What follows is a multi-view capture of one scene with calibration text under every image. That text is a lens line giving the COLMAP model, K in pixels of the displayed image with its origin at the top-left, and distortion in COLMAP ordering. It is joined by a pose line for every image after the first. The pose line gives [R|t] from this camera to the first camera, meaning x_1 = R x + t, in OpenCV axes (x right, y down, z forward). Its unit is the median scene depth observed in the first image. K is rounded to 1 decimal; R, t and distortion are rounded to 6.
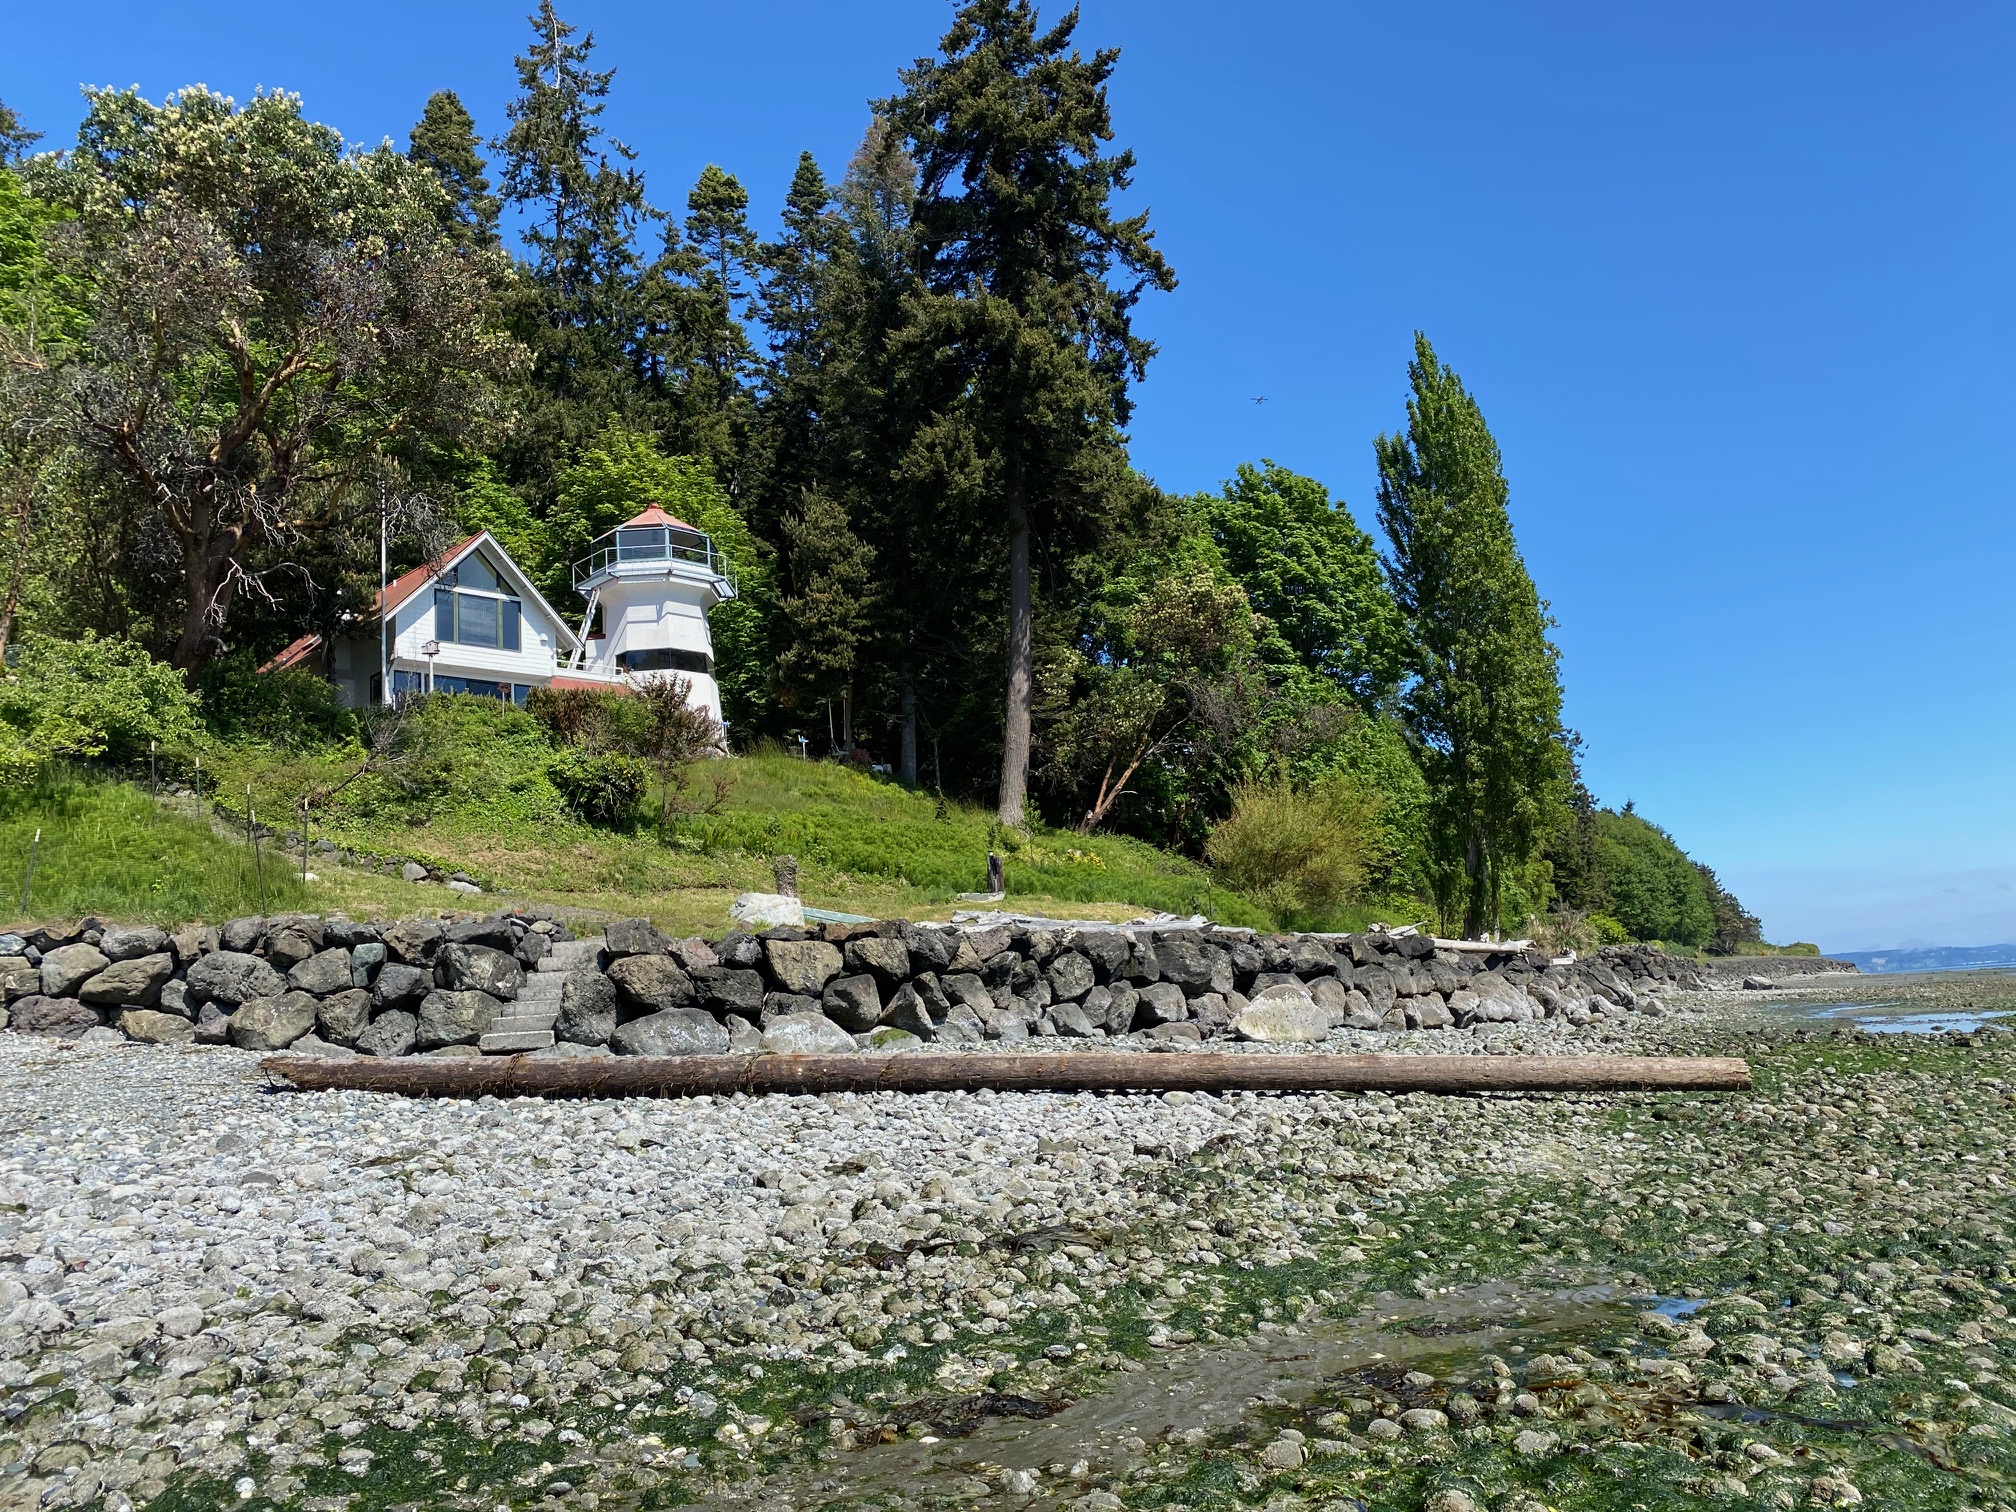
lens RADIAL K [[1480.2, 0, 1008.0], [0, 1480.2, 756.0], [0, 0, 1]] dist [0.067888, -0.000057]
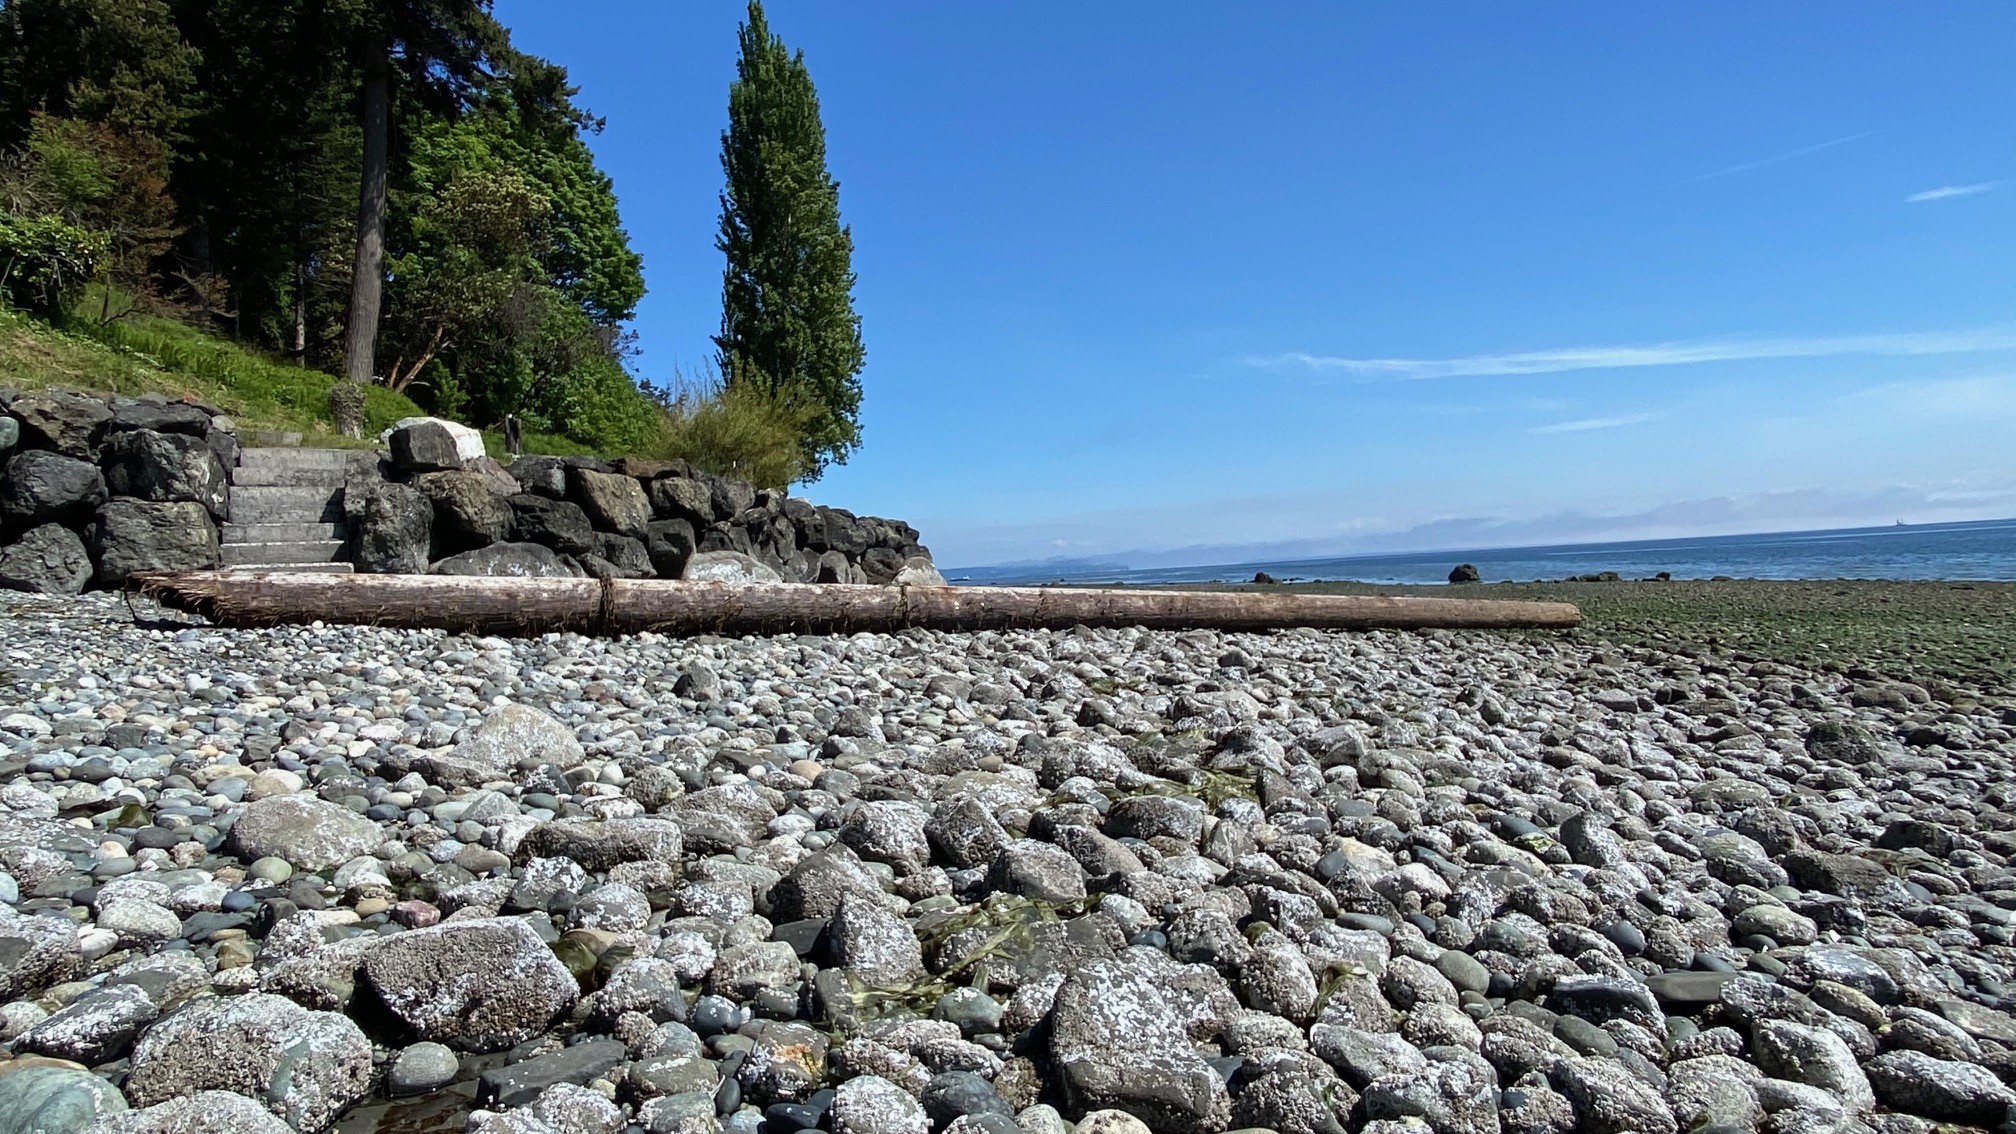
lens RADIAL K [[1233.1, 0, 1008.0], [0, 1233.1, 567.0], [0, 0, 1]] dist [0.064328, -0.062444]
pose [[0.799770, 0.032948, 0.599401, -0.145308], [-0.111940, 0.989165, 0.094986, 0.032858], [-0.589777, -0.143064, 0.794793, 0.118149]]
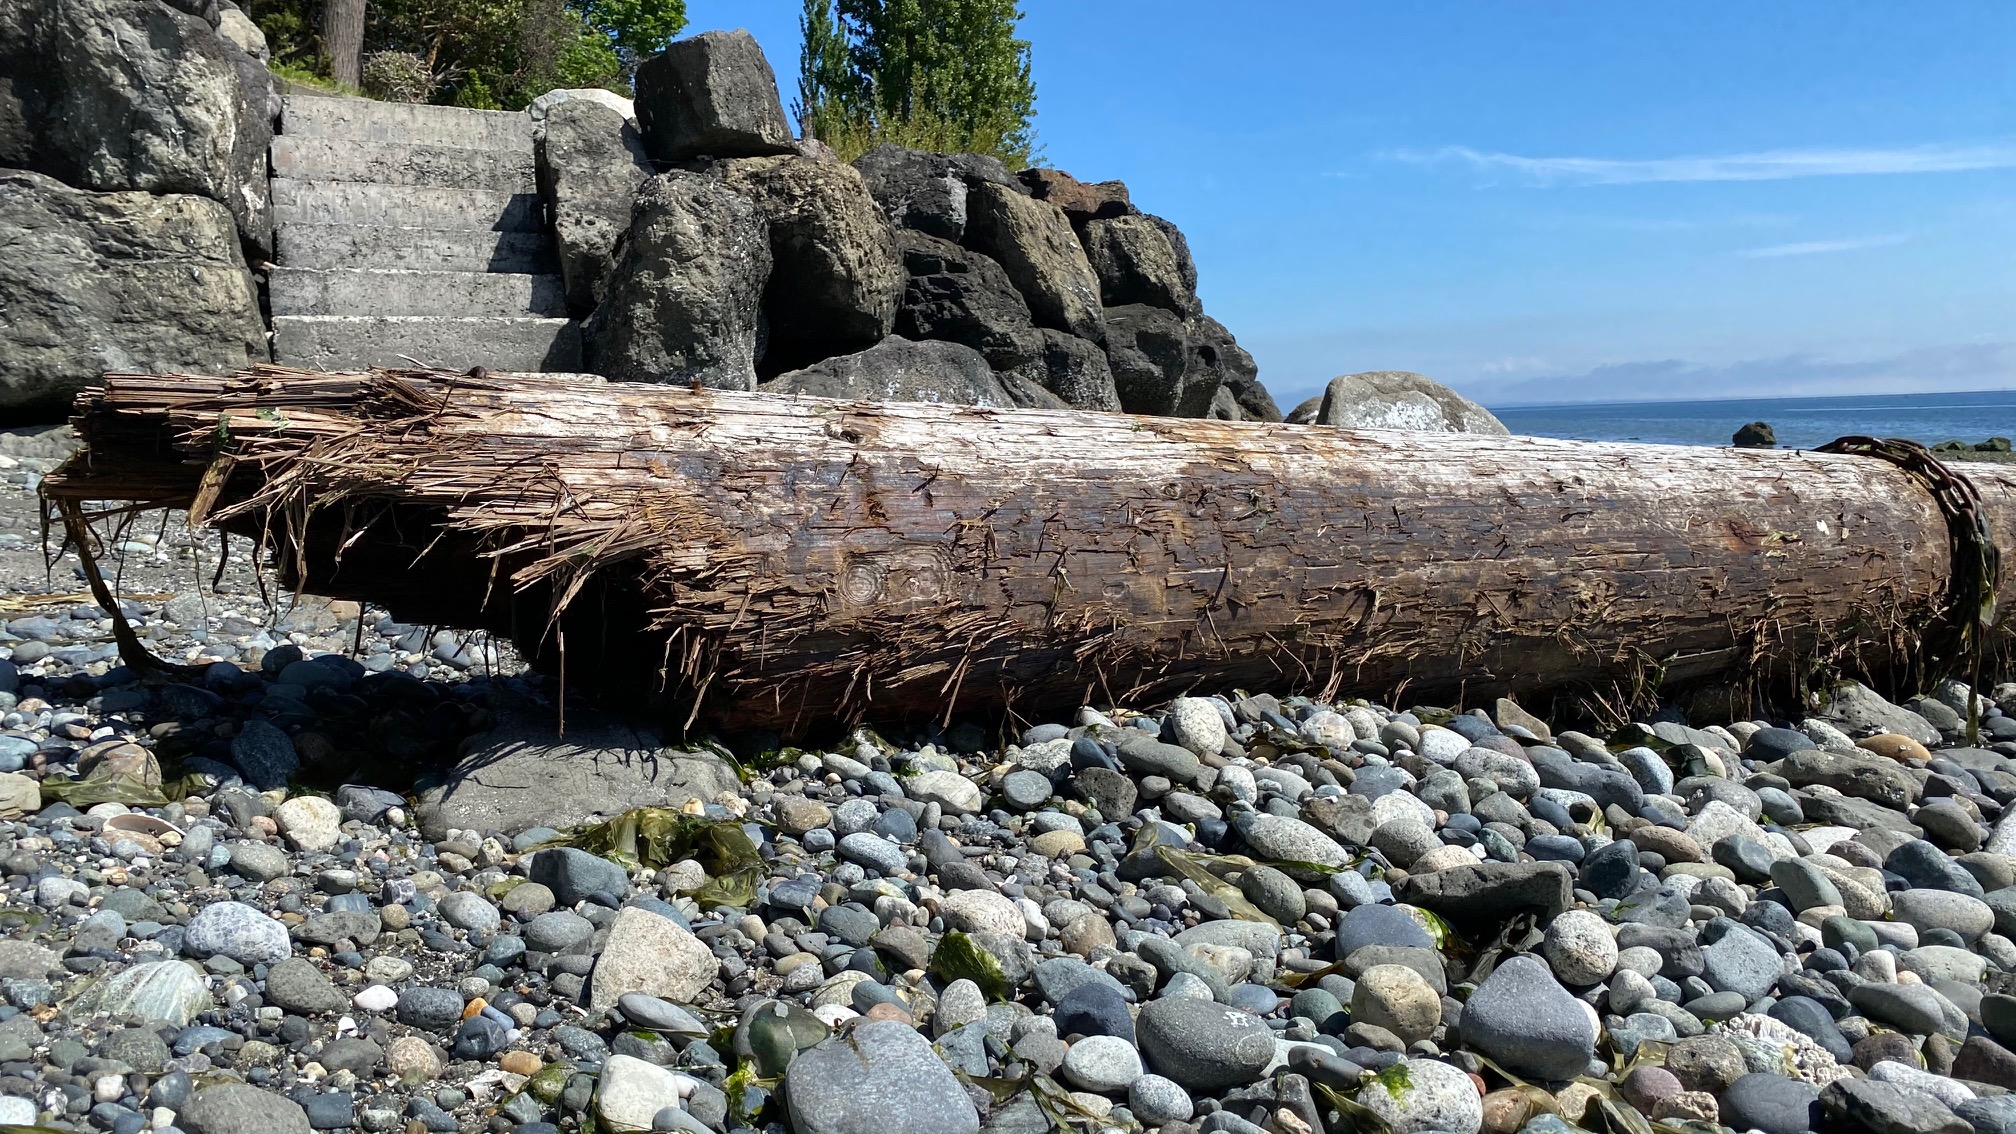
lens RADIAL K [[1556.3, 0, 1008.0], [0, 1556.3, 567.0], [0, 0, 1]] dist [0.033966, -0.002643]
pose [[0.828496, -0.000057, 0.559995, -0.142226], [-0.134305, 0.970794, 0.198799, 0.053070], [-0.543651, -0.239914, 0.804291, 0.253293]]
